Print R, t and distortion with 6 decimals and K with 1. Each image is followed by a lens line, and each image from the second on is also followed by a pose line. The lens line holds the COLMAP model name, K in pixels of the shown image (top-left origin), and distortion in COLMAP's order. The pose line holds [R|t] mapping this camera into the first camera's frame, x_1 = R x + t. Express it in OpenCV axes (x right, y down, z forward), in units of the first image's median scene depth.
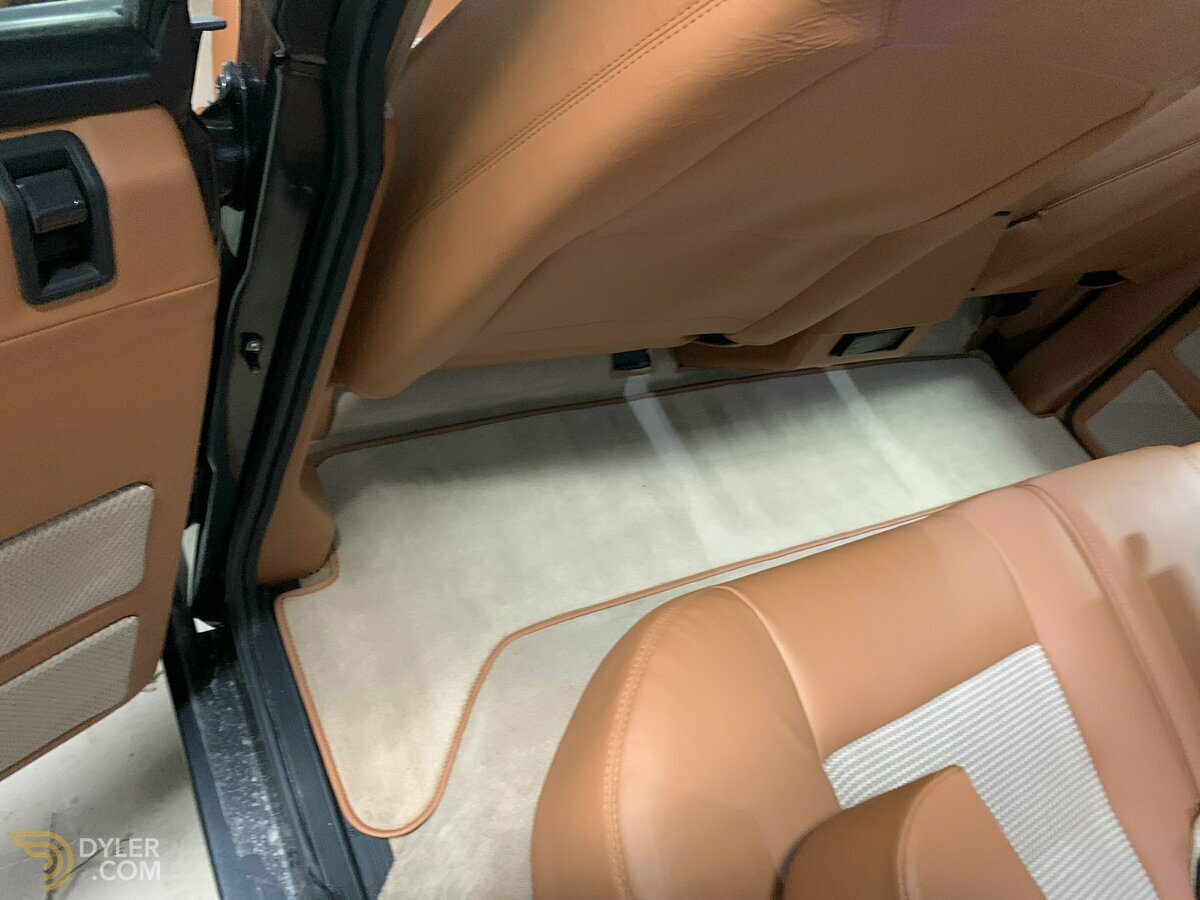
lens RADIAL K [[940.5, 0, 600.0], [0, 940.5, 450.0], [0, 0, 1]] dist [0.061171, -0.106730]
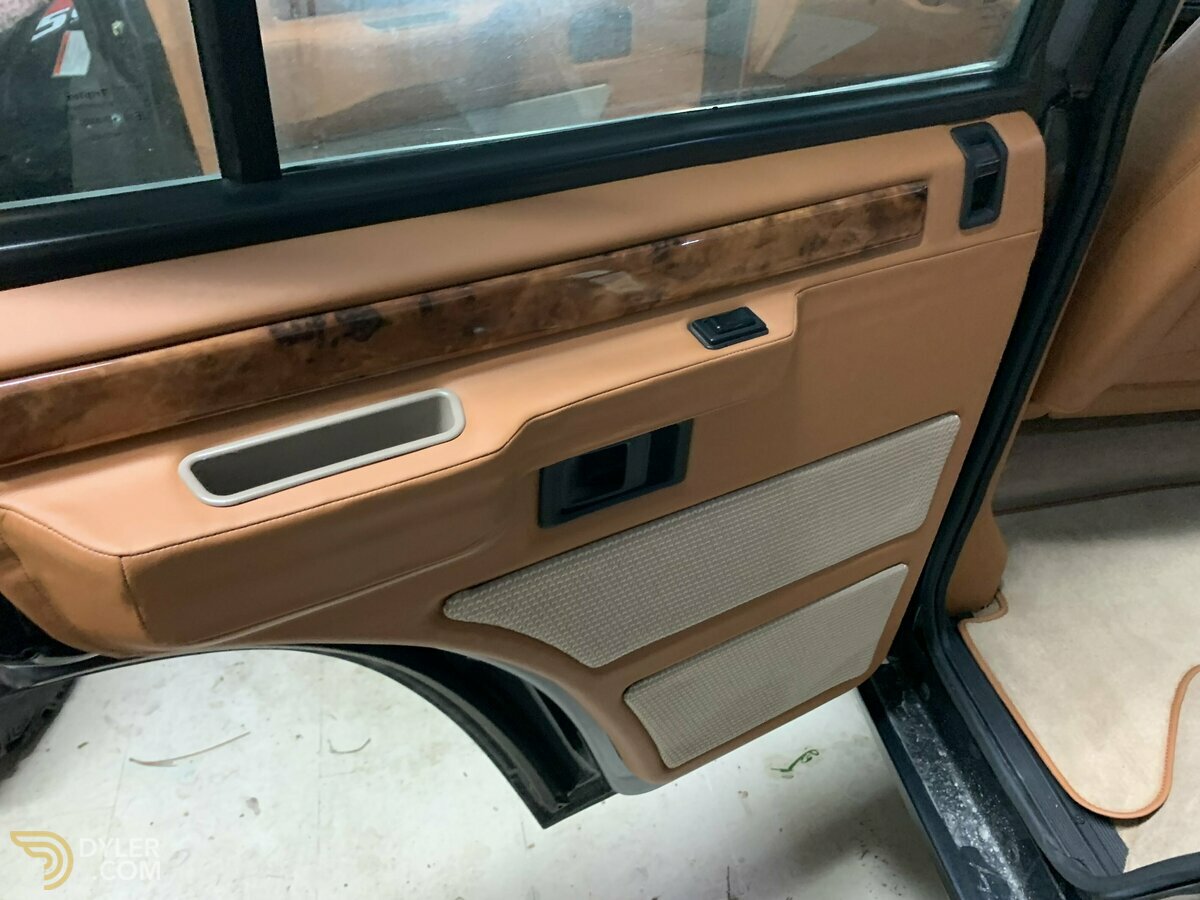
lens RADIAL K [[922.0, 0, 531.2], [0, 922.0, 452.6], [0, 0, 1]] dist [-0.001428, -0.006652]
pose [[0.868803, -0.126327, -0.478773, -0.234205], [-0.023780, 0.955148, -0.295174, 0.310631], [0.494587, 0.267833, 0.826831, -0.258714]]
